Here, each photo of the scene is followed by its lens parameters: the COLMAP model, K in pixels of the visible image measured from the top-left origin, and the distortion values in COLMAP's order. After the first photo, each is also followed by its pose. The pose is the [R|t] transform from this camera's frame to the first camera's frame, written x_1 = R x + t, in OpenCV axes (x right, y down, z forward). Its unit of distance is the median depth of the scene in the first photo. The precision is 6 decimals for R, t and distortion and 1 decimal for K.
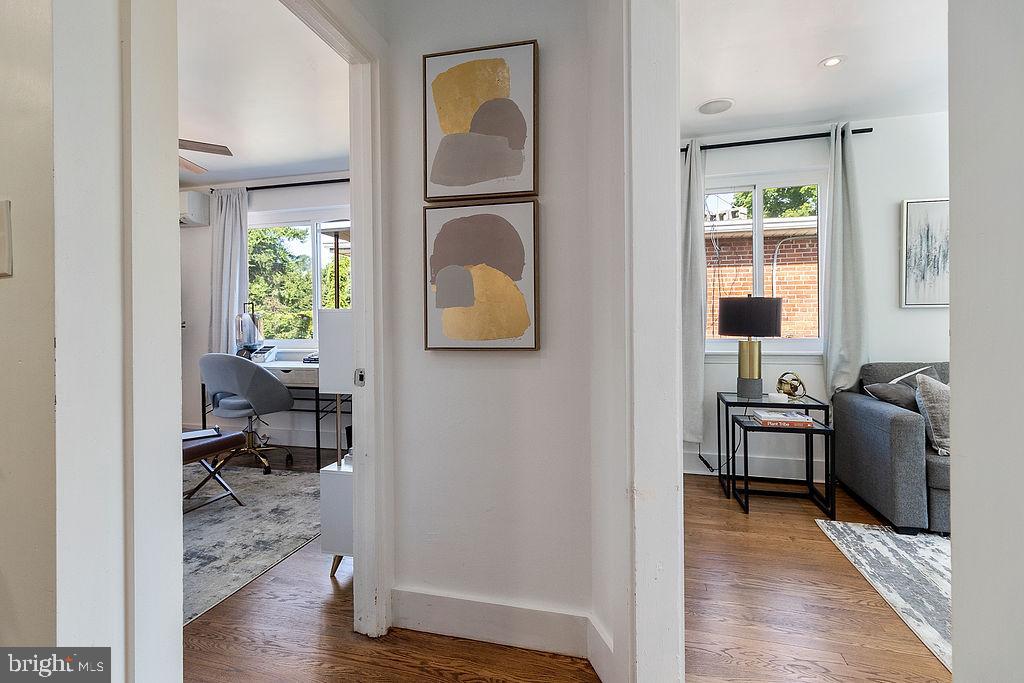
lens RADIAL K [[476.3, 0, 512.2], [0, 476.3, 324.5], [0, 0, 1]] dist [0.002796, 0.000303]
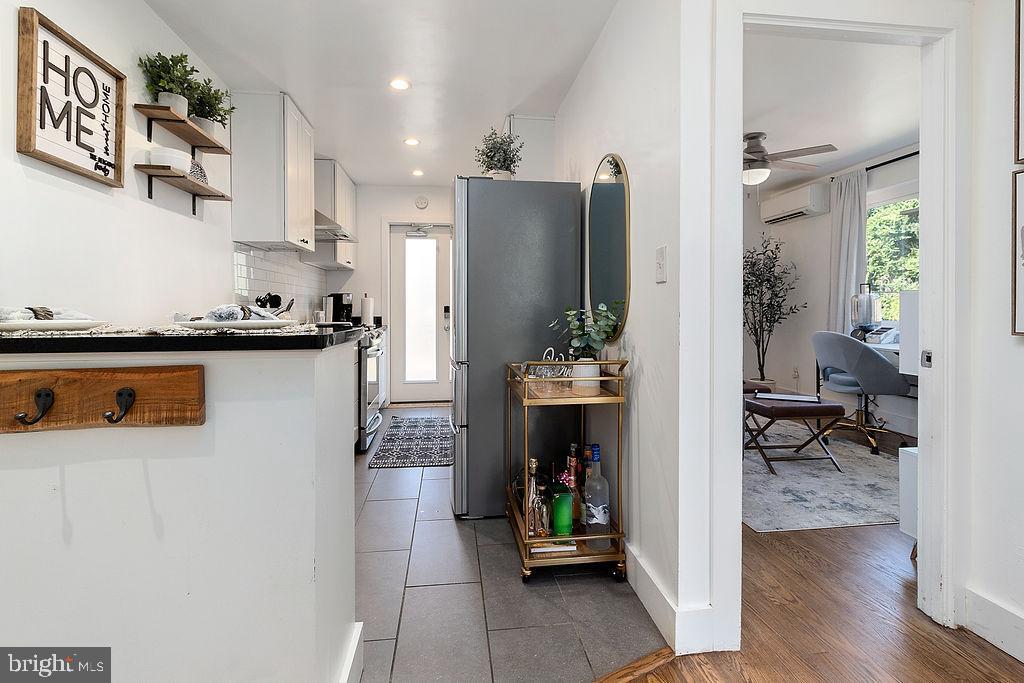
lens RADIAL K [[476.3, 0, 512.2], [0, 476.3, 324.5], [0, 0, 1]] dist [0.002796, 0.000303]
pose [[0.373589, 0.036707, -0.926868, 0.148788], [0.001742, 0.999187, 0.040273, -0.001174], [0.927593, -0.016660, 0.373222, -0.094925]]
